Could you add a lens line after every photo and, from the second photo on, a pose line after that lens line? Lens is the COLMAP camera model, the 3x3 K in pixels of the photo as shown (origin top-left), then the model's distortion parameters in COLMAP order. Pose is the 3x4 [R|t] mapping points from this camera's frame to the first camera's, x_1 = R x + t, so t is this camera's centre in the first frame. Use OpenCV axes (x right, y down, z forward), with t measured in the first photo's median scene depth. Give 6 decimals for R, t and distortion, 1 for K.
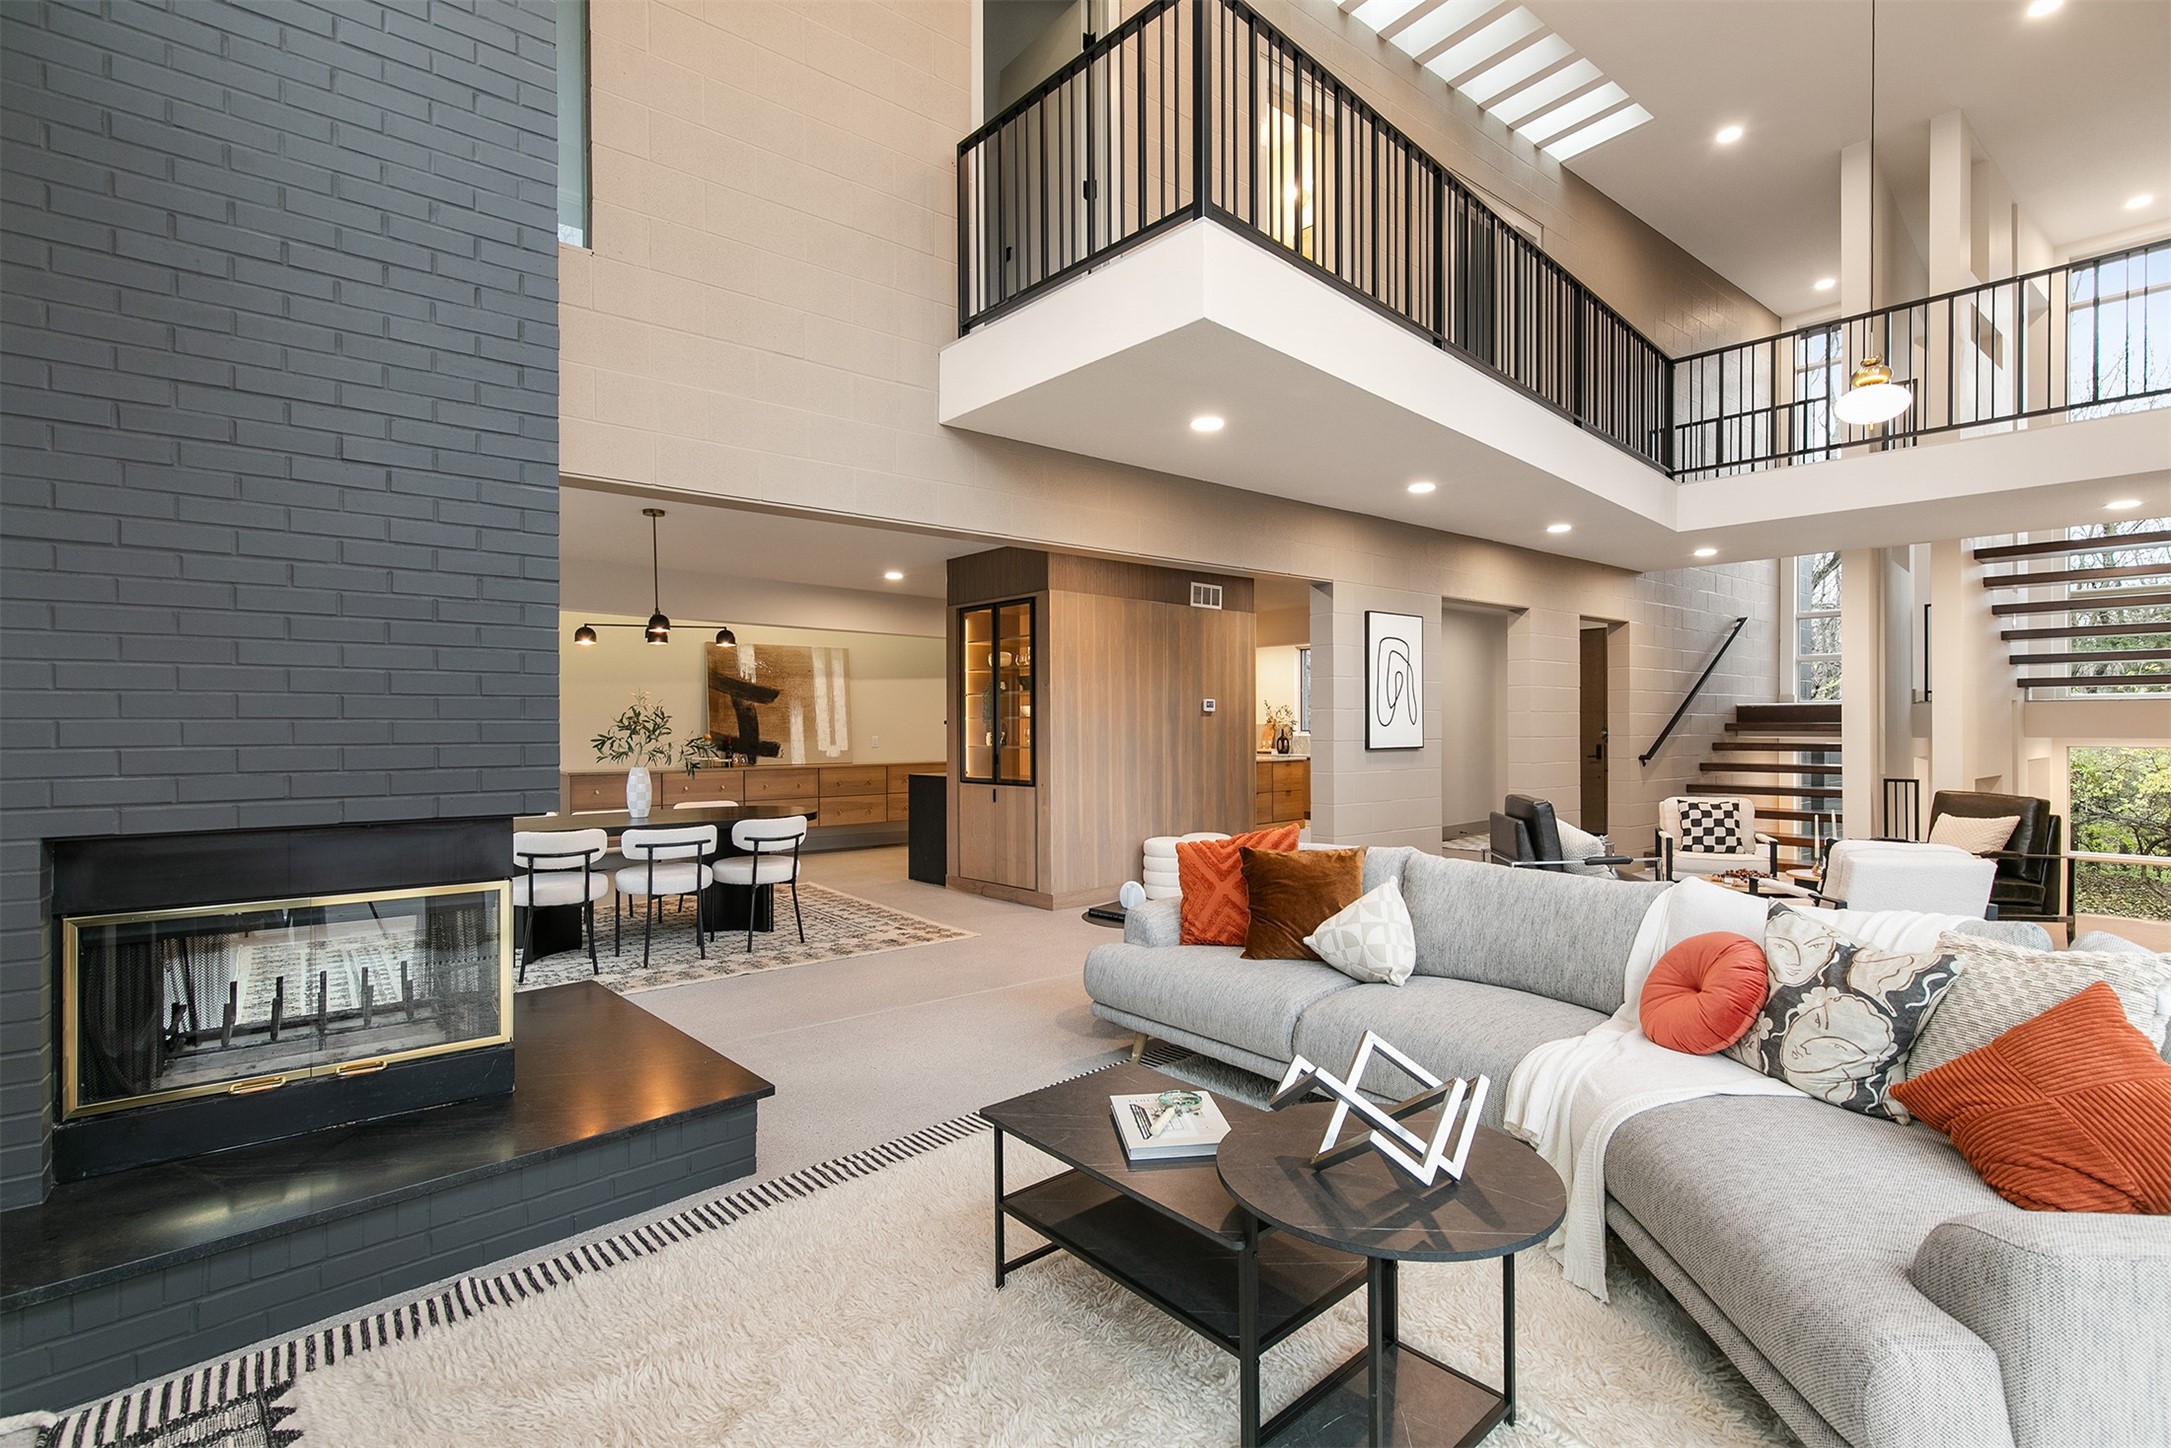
lens RADIAL K [[1009.7, 0, 1102.5], [0, 1009.7, 723.5], [0, 0, 1]] dist [0.004527, 0.000760]
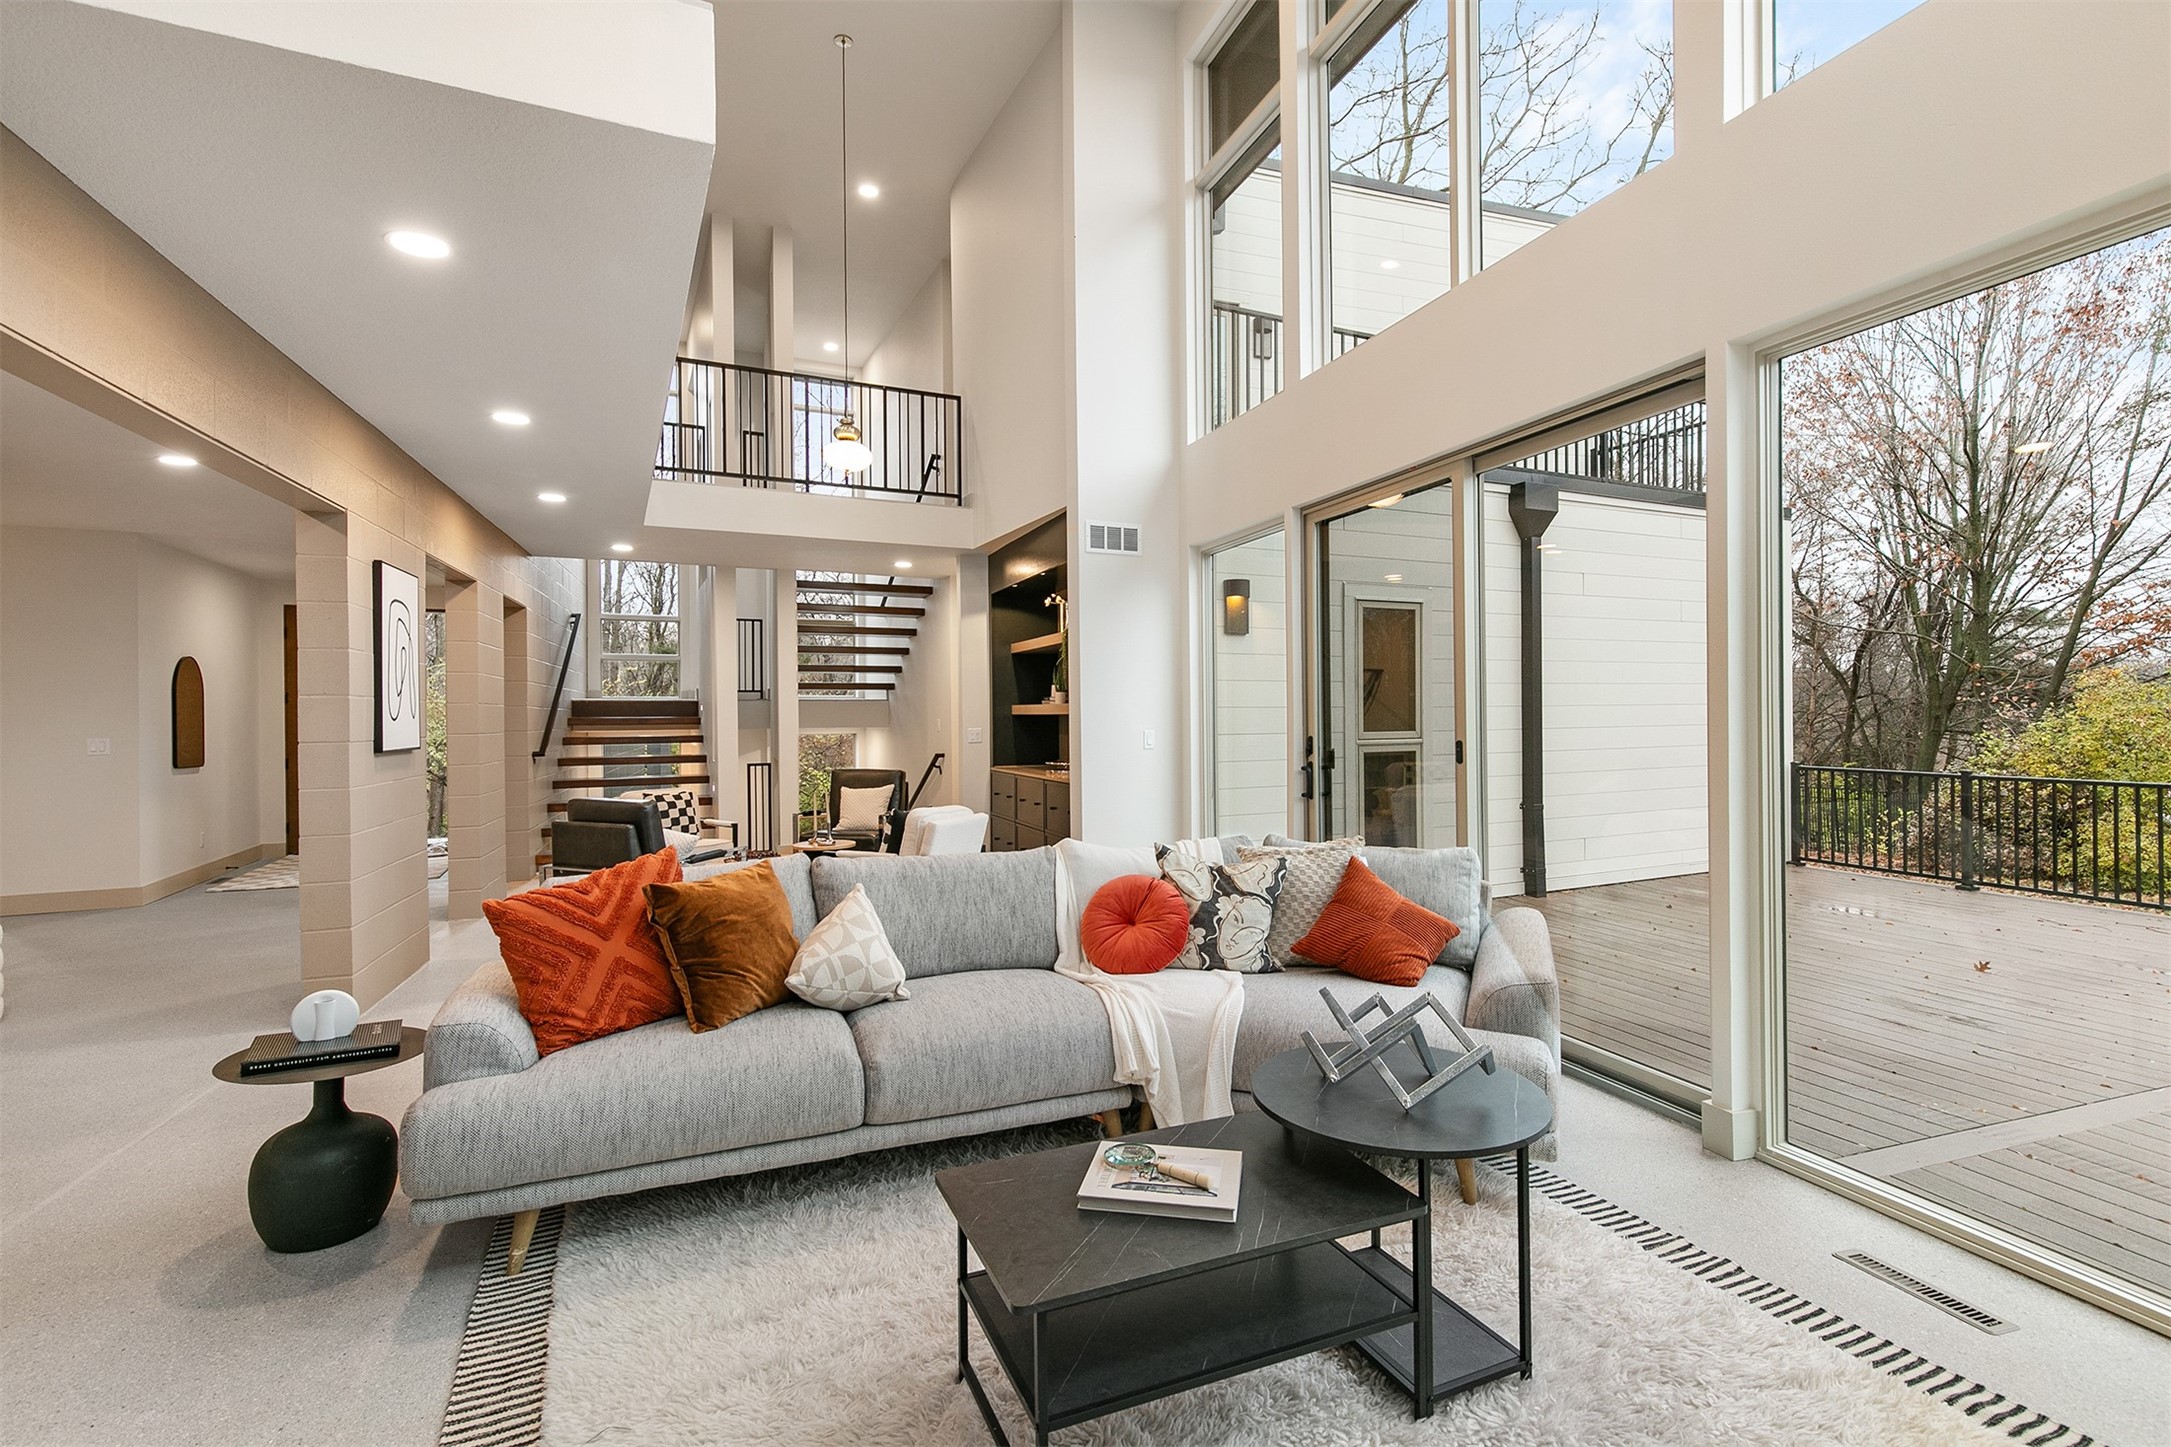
lens RADIAL K [[1009.7, 0, 1121.2], [0, 1009.7, 712.3], [0, 0, 1]] dist [0.004527, 0.000760]
pose [[0.290552, 0.004323, 0.956849, -0.253134], [0.003691, 0.999977, -0.005638, 0.002799], [-0.956852, 0.005169, 0.290530, 0.262960]]
